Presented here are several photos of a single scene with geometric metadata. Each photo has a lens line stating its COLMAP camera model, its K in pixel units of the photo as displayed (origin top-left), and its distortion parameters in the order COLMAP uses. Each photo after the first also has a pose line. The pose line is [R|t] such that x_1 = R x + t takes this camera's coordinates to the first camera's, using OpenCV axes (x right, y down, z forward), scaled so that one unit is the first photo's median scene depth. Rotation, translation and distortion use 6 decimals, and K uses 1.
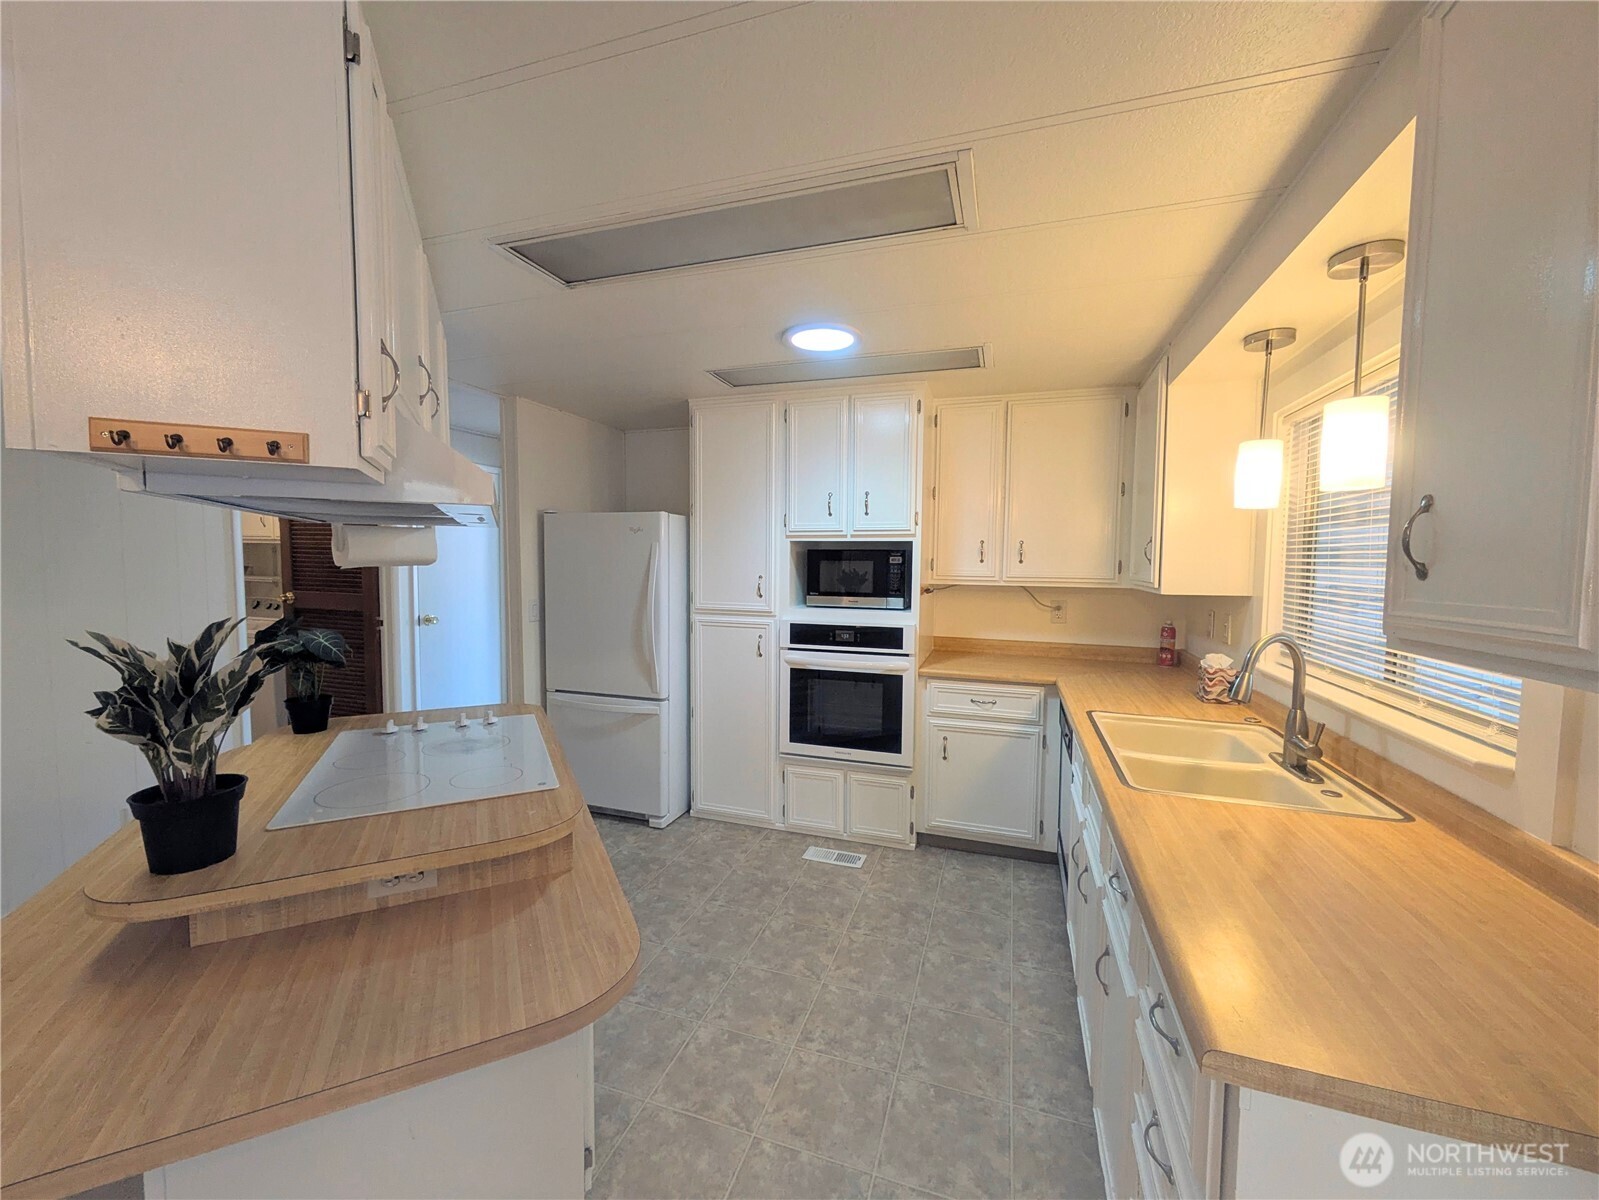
lens RADIAL K [[635.4, 0, 799.5], [0, 635.4, 600.0], [0, 0, 1]] dist [0.002563, 0.000869]
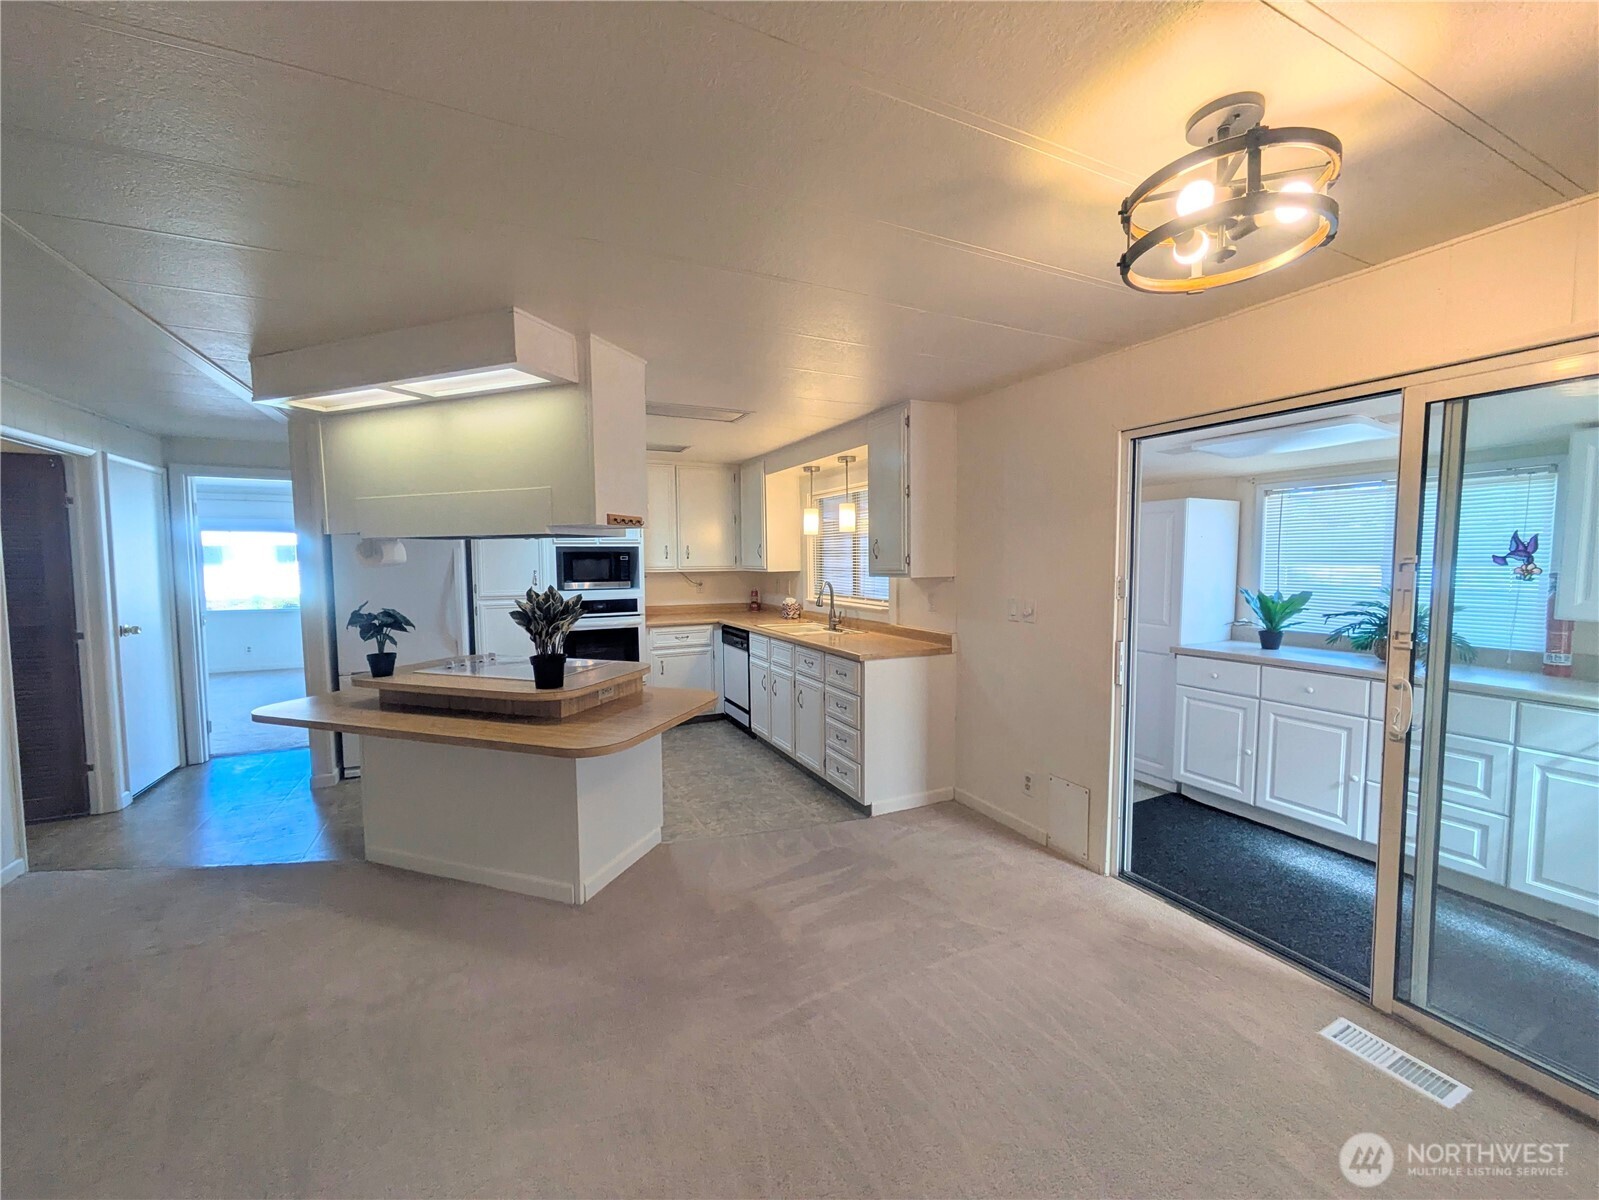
lens RADIAL K [[635.4, 0, 799.5], [0, 635.4, 600.0], [0, 0, 1]] dist [0.002563, 0.000869]
pose [[0.715064, -0.063192, 0.696197, -0.691459], [0.060578, 0.997761, 0.028345, 0.025707], [-0.696430, 0.021906, 0.717291, -0.492512]]
